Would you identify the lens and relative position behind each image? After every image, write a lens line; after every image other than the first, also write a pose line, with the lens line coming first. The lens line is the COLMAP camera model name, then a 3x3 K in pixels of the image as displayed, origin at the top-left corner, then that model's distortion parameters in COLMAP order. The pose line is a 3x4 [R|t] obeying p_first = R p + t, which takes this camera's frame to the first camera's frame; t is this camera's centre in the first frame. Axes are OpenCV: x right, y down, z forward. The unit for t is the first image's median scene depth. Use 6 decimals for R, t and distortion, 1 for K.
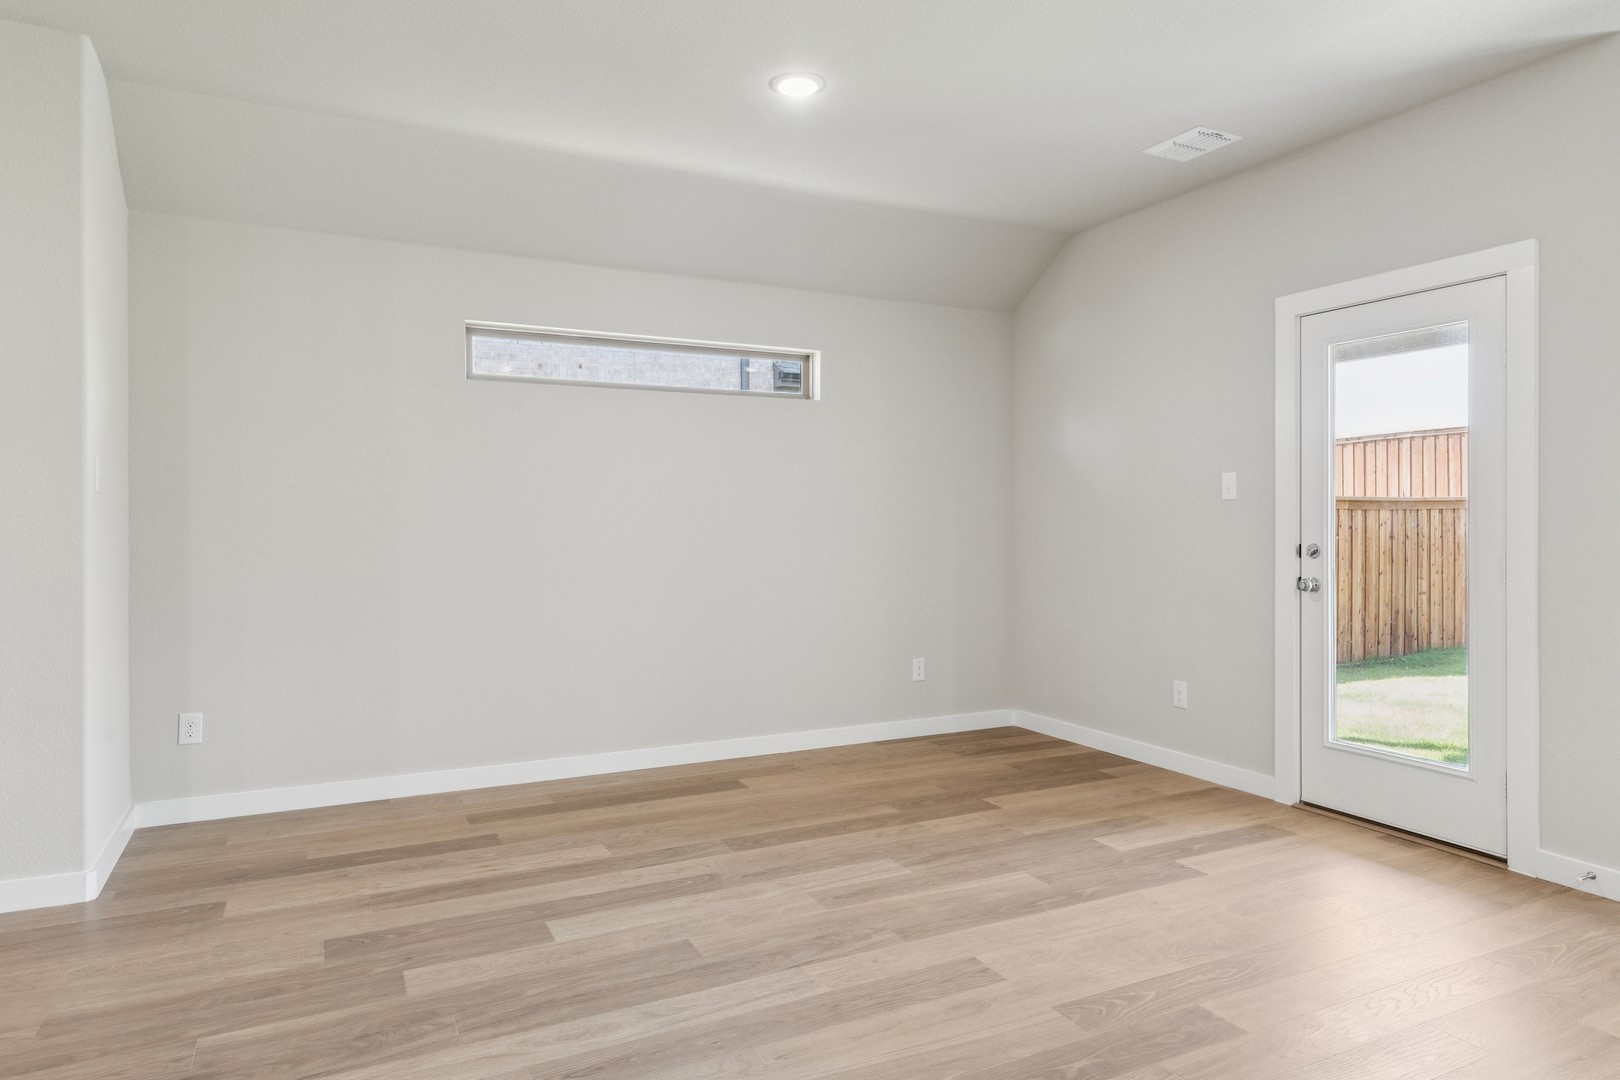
lens RADIAL K [[988.2, 0, 801.6], [0, 988.2, 513.6], [0, 0, 1]] dist [-0.004031, 0.002181]
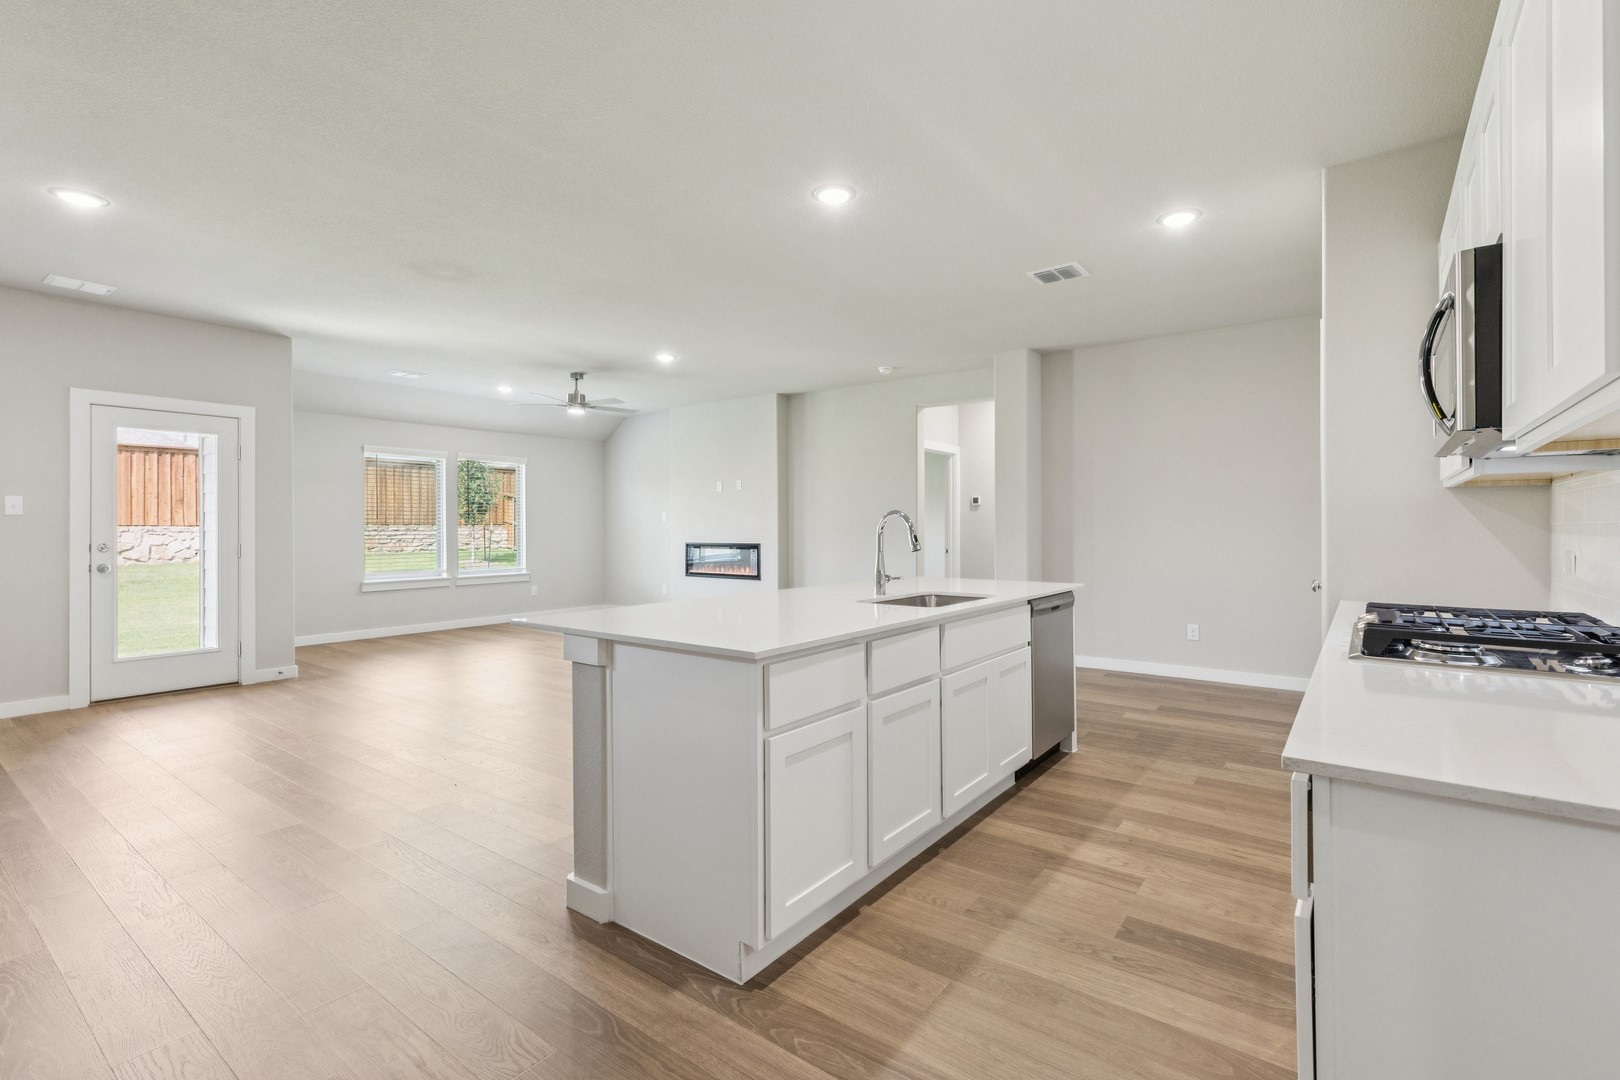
lens RADIAL K [[734.8, 0, 823.6], [0, 734.8, 534.1], [0, 0, 1]] dist [0.015631, -0.002373]
pose [[-0.457096, -0.005716, 0.889399, -1.388366], [-0.003529, 0.999983, 0.004614, 0.005880], [-0.889411, -0.001029, -0.457108, 0.596220]]
